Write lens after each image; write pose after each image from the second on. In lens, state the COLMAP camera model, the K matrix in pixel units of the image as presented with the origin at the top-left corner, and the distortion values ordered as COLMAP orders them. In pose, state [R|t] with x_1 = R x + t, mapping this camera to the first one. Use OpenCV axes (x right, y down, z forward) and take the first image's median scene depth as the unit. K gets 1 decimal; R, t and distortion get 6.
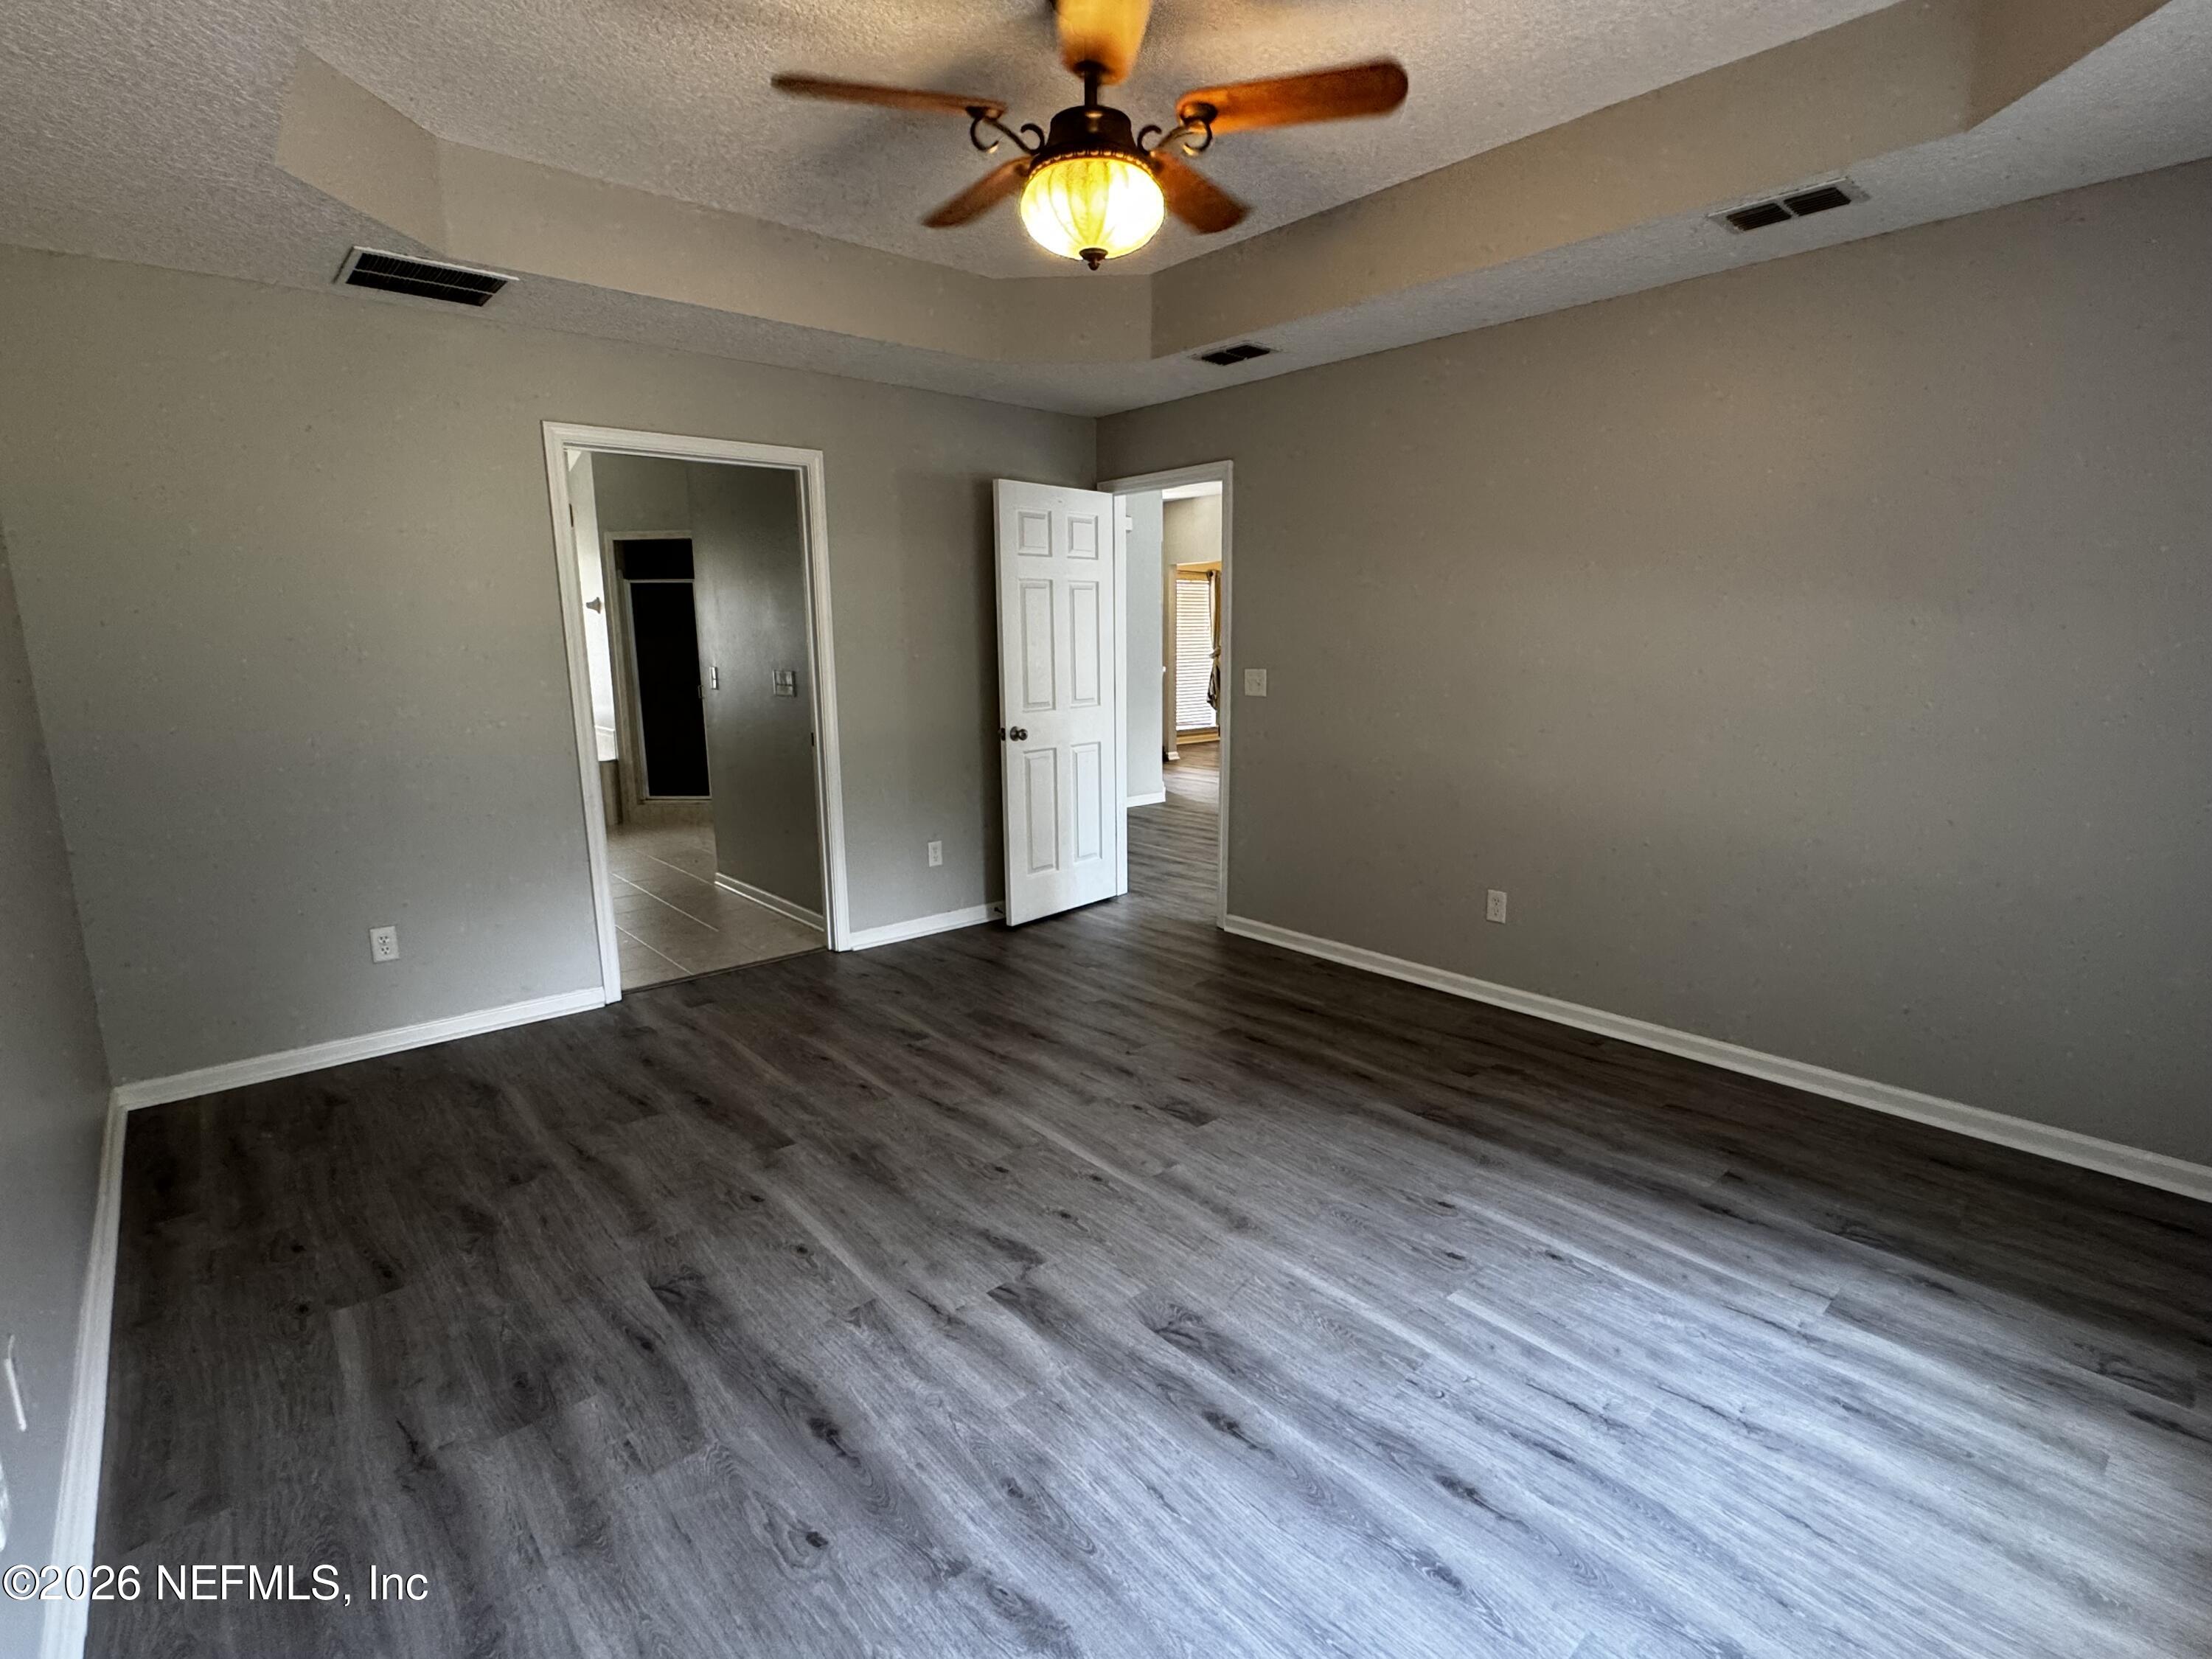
lens RADIAL K [[1067.1, 0, 1110.3], [0, 1067.1, 825.2], [0, 0, 1]] dist [-0.005783, 0.000109]
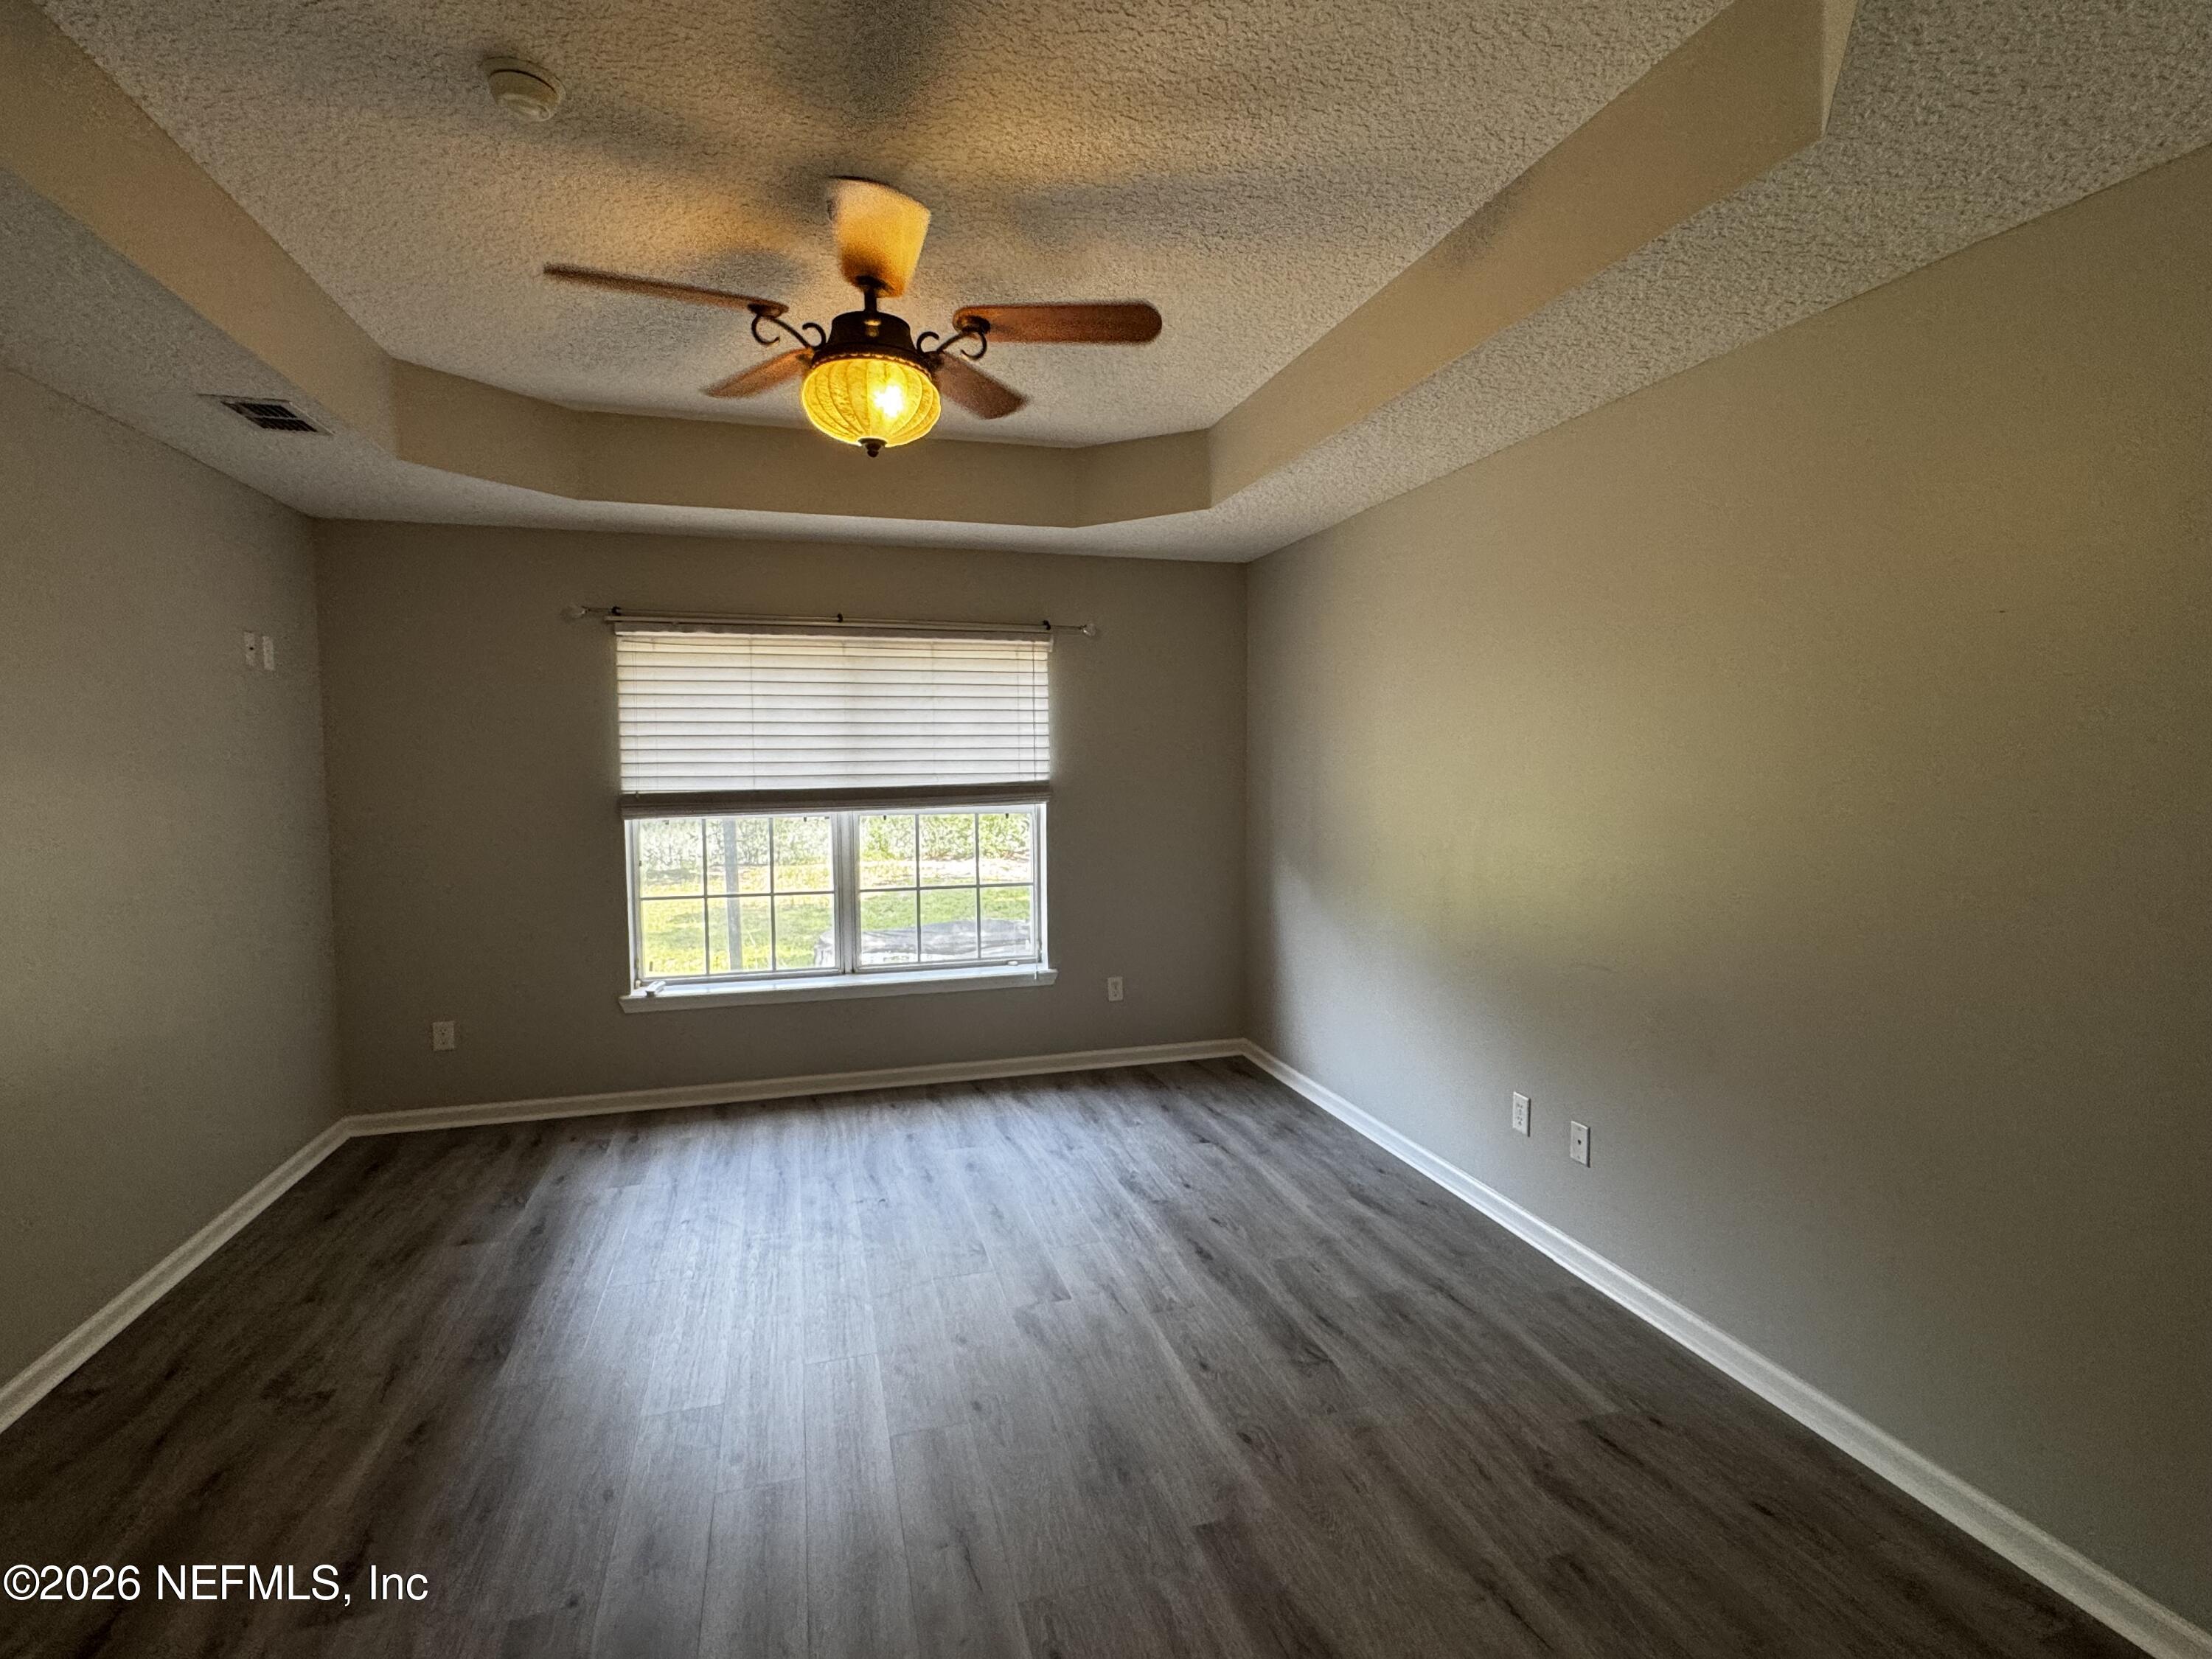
lens RADIAL K [[1067.1, 0, 1100.4], [0, 1067.1, 829.7], [0, 0, 1]] dist [-0.005783, 0.000109]
pose [[-0.904947, -0.015528, 0.425240, -0.688584], [0.089553, 0.970003, 0.225997, -0.399248], [-0.415993, 0.242597, -0.876411, 1.984738]]
